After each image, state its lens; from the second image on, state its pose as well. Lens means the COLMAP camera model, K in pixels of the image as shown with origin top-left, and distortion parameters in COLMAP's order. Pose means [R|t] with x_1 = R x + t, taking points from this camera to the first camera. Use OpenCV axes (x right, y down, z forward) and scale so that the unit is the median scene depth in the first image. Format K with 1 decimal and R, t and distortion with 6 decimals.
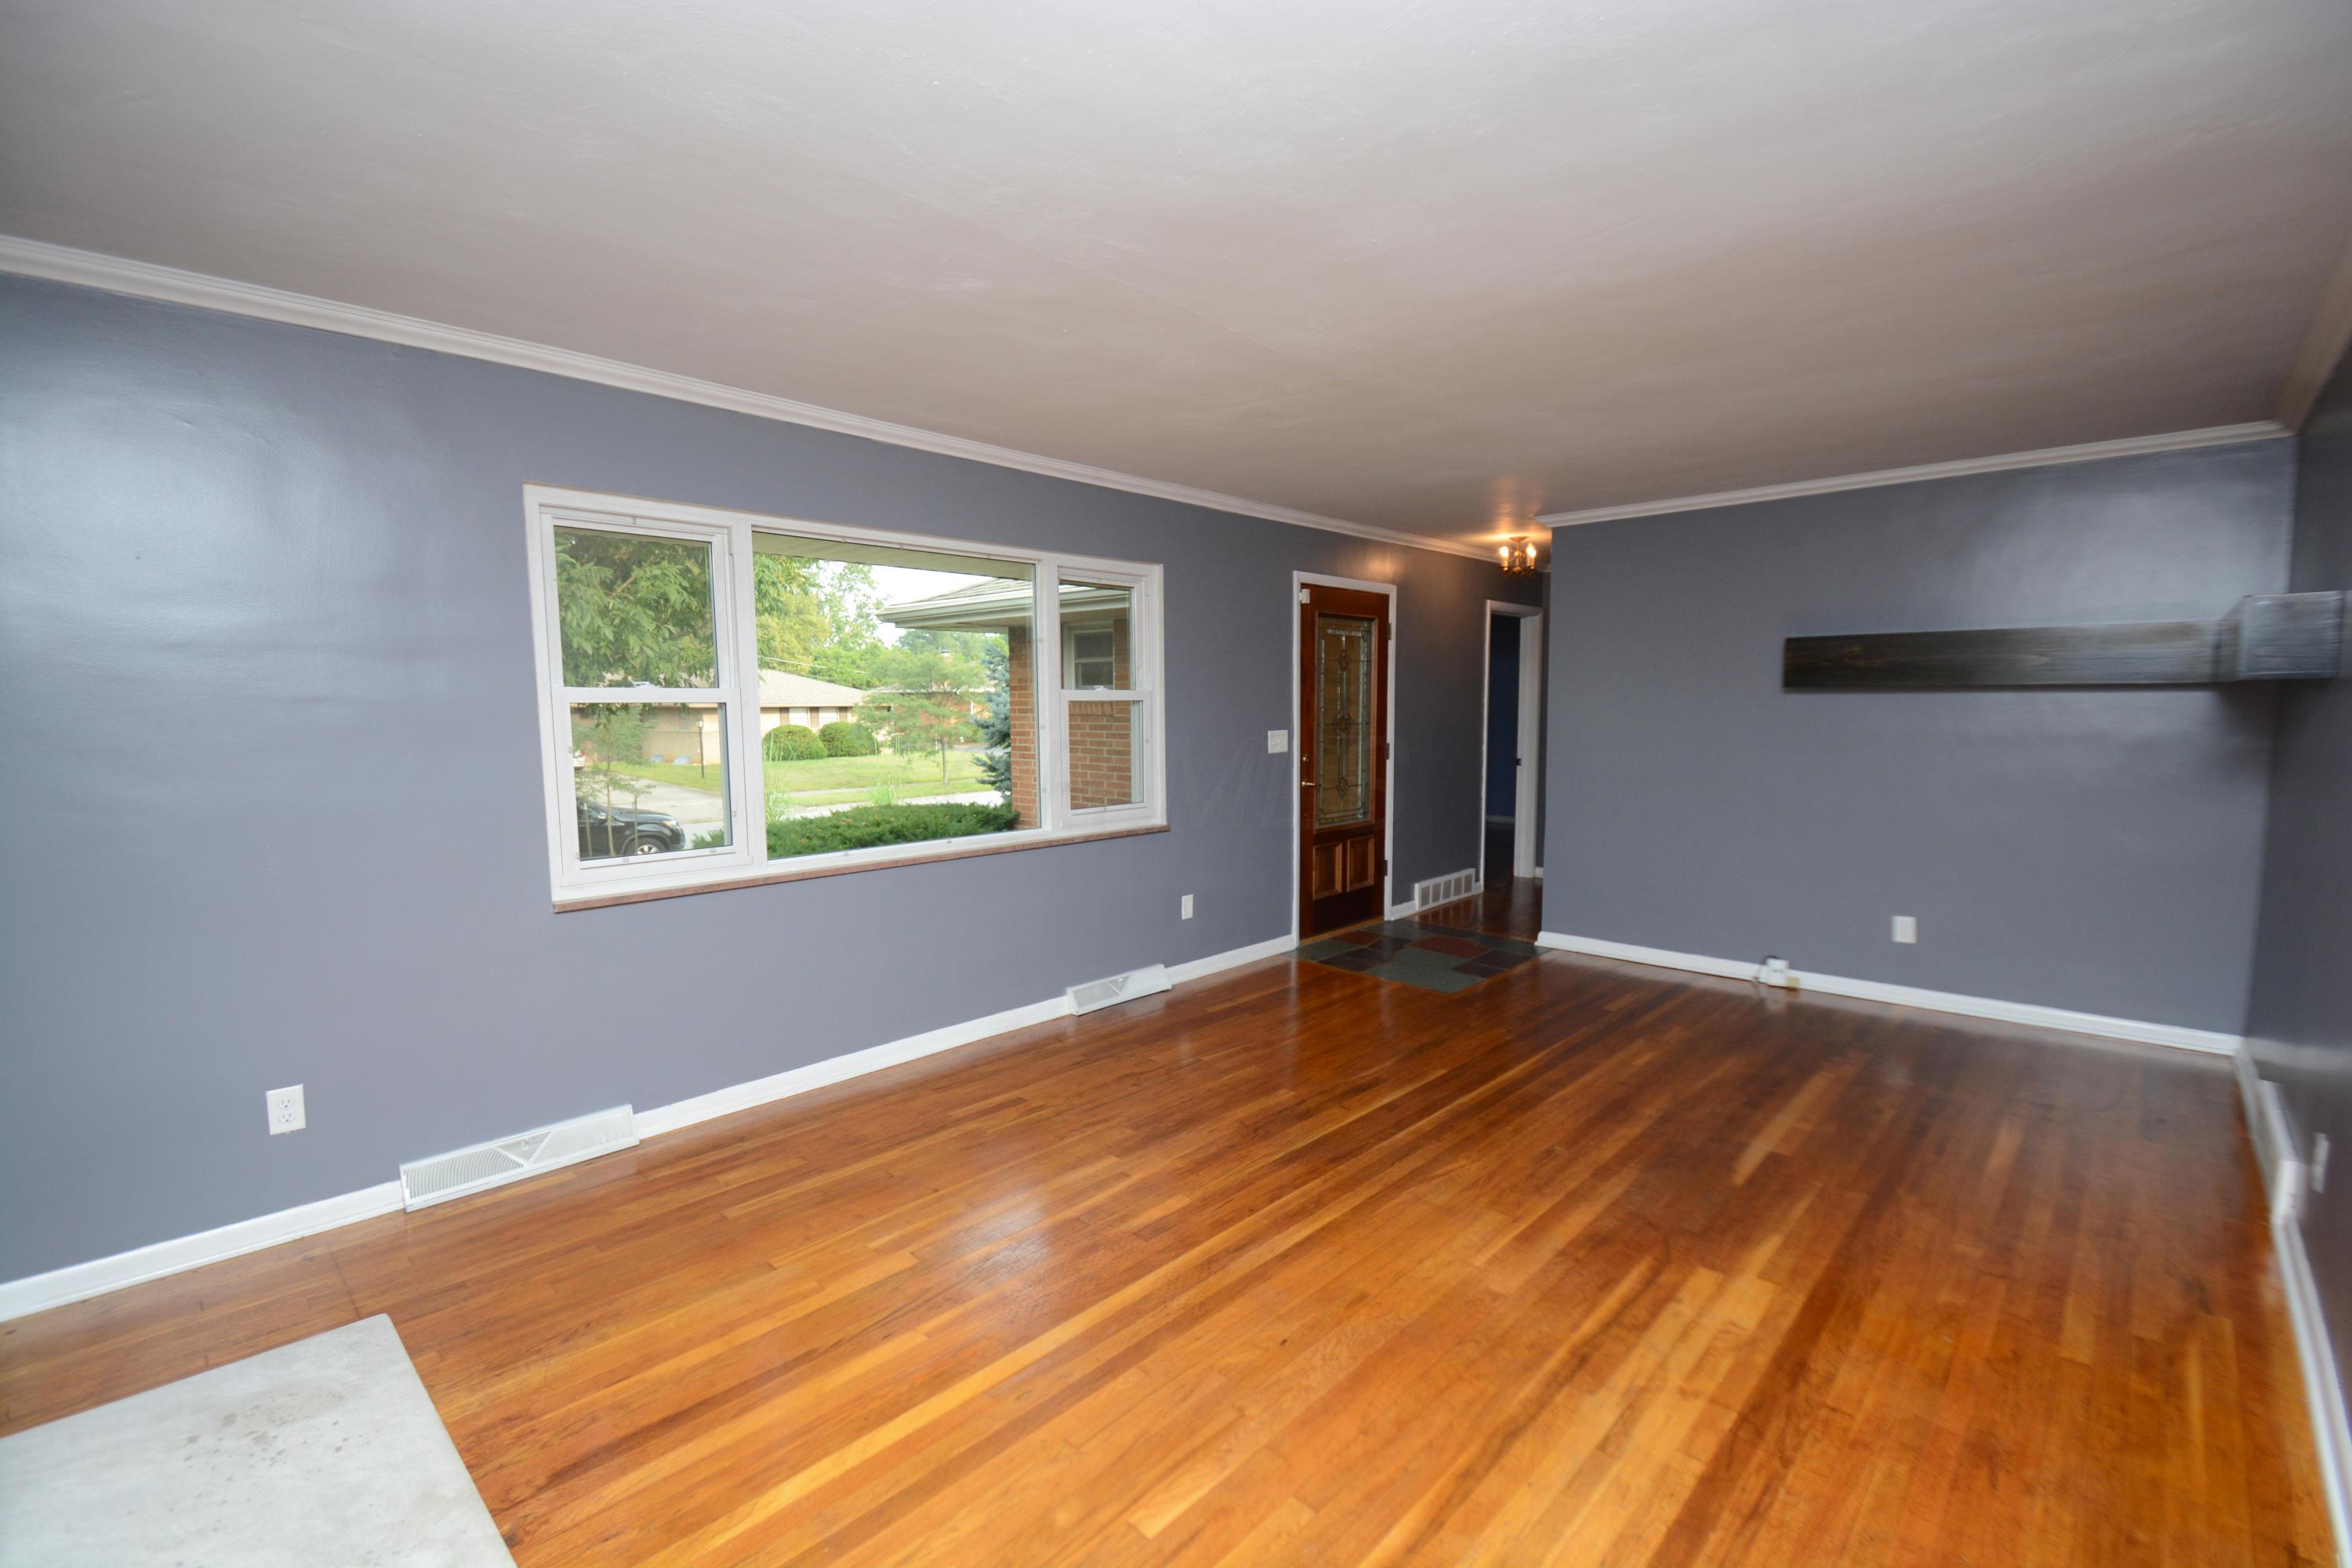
lens RADIAL K [[1024.7, 0, 1170.9], [0, 1024.7, 803.2], [0, 0, 1]] dist [0.007560, -0.013380]
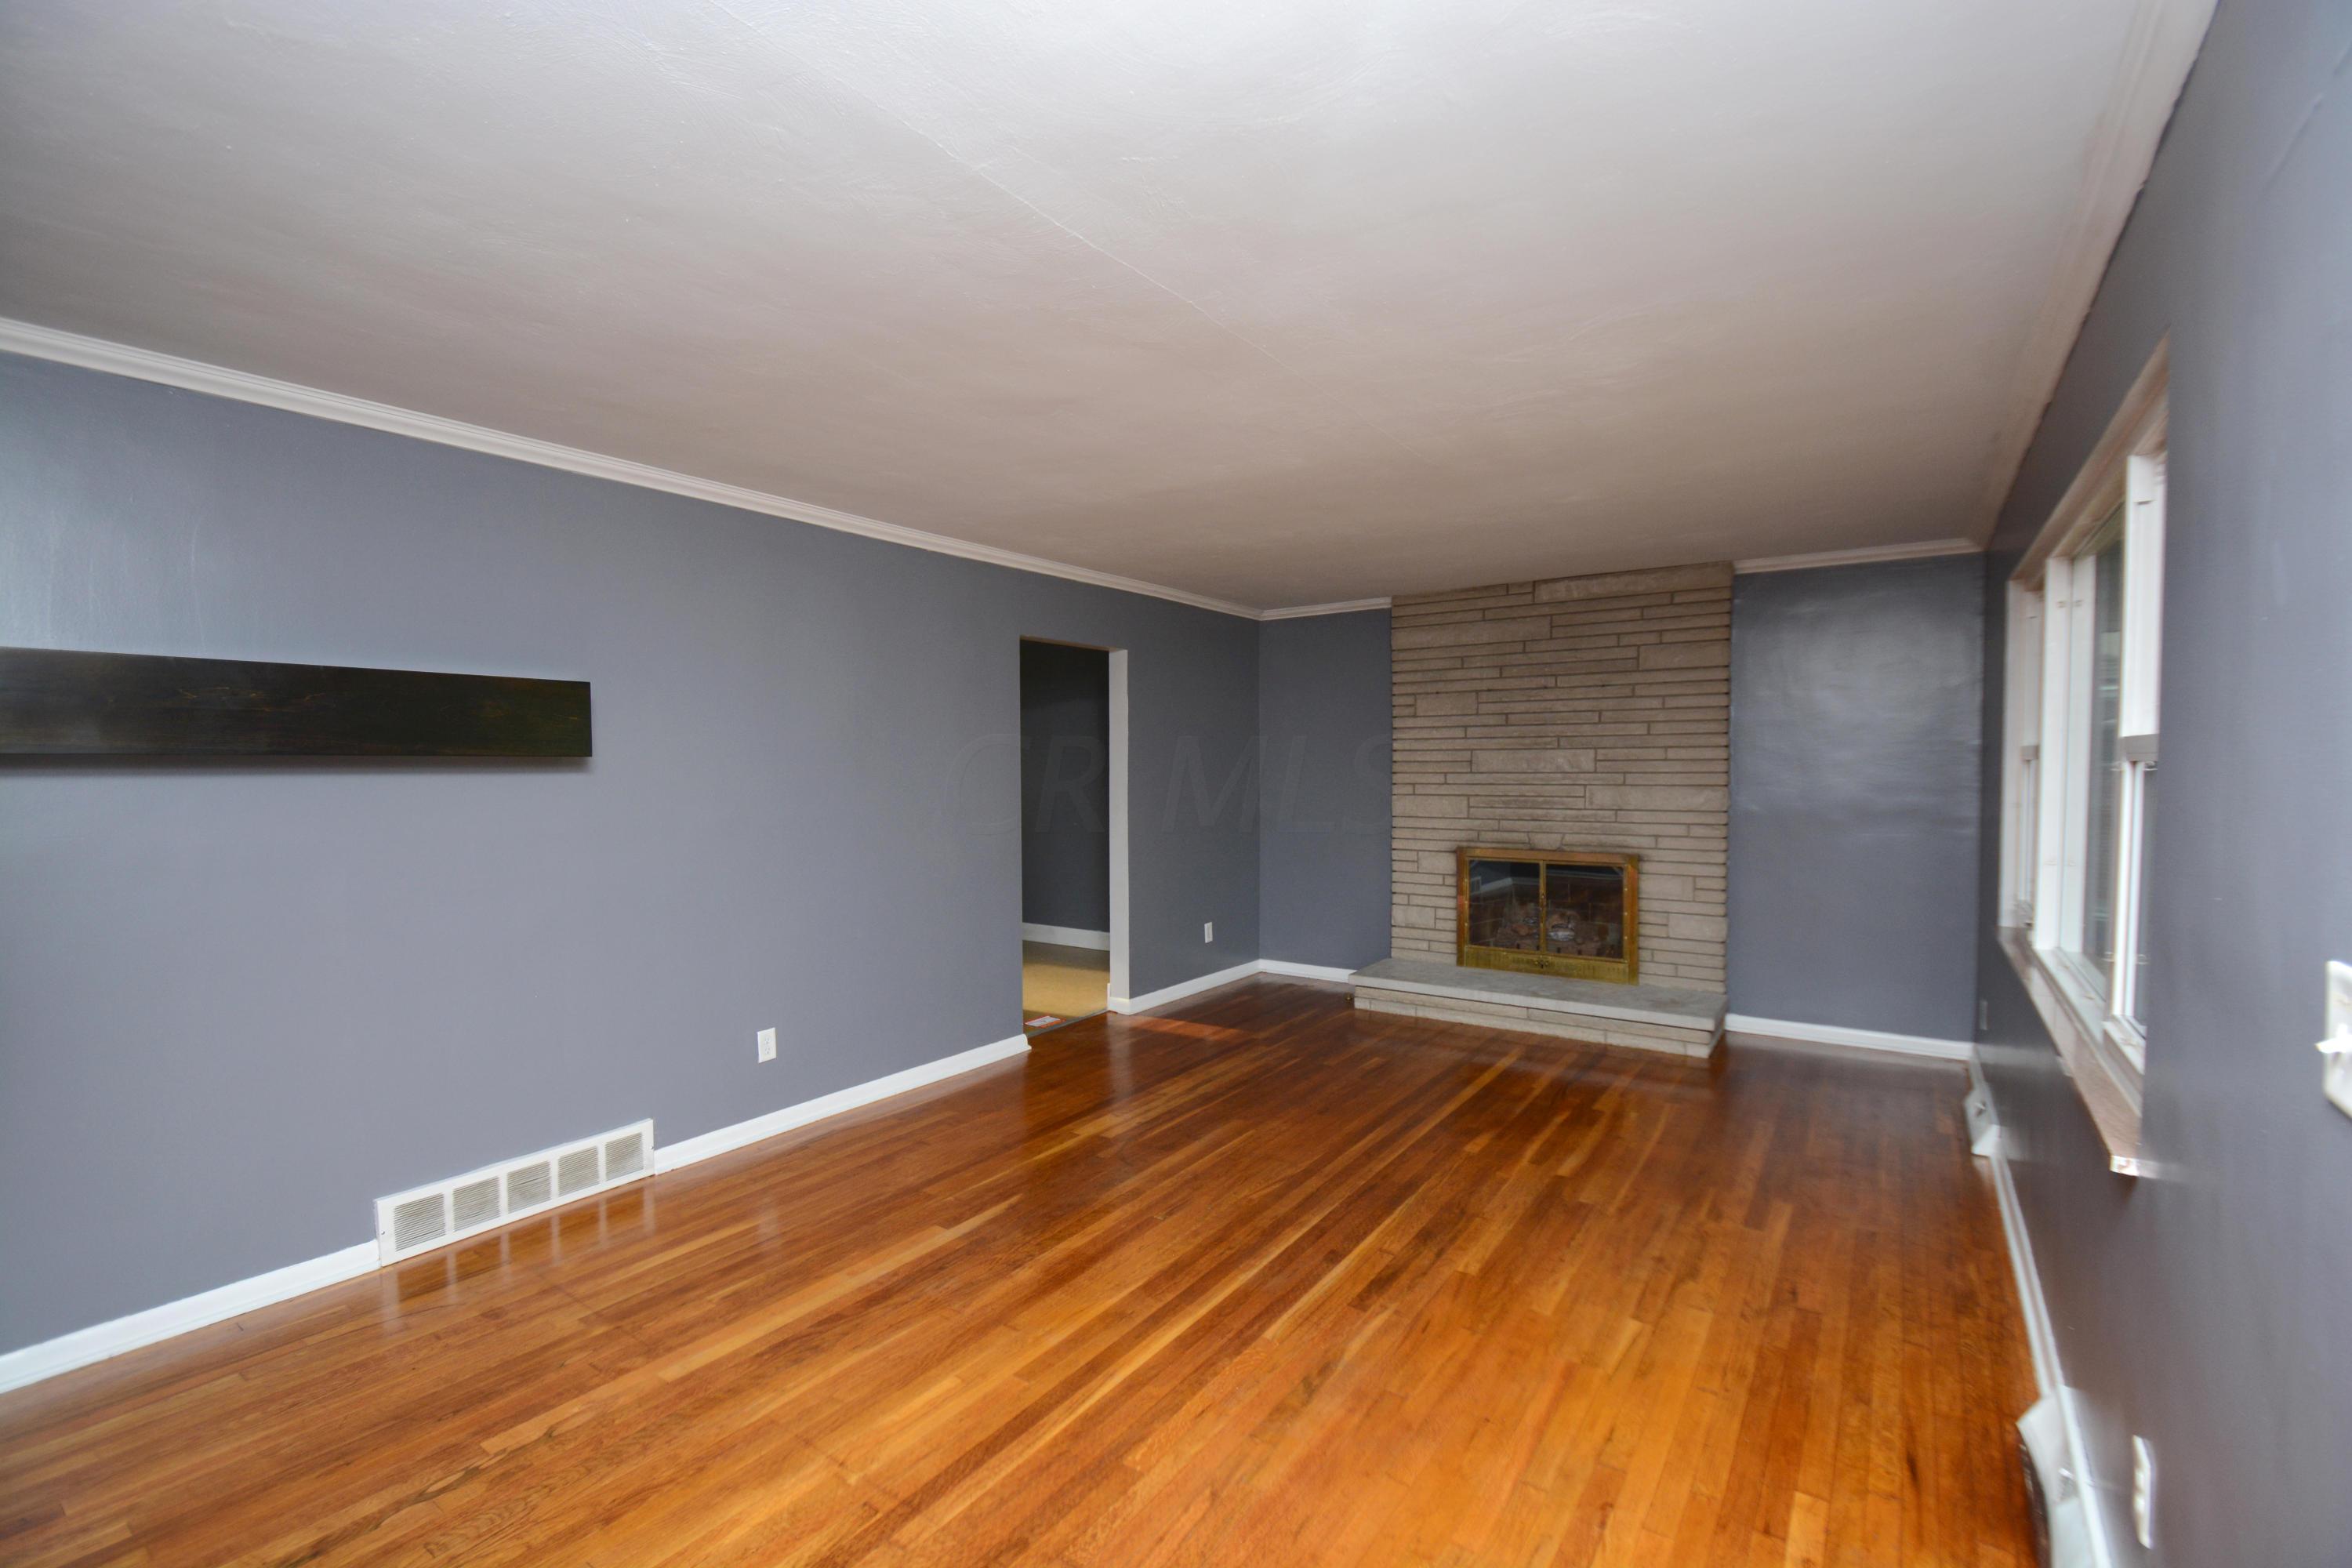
lens RADIAL K [[1024.7, 0, 1170.9], [0, 1024.7, 803.2], [0, 0, 1]] dist [0.007560, -0.013380]
pose [[-0.989492, 0.019236, -0.143300, 0.509510], [-0.001016, 0.990161, 0.139926, -0.202858], [0.144582, 0.138601, -0.979738, 1.949541]]
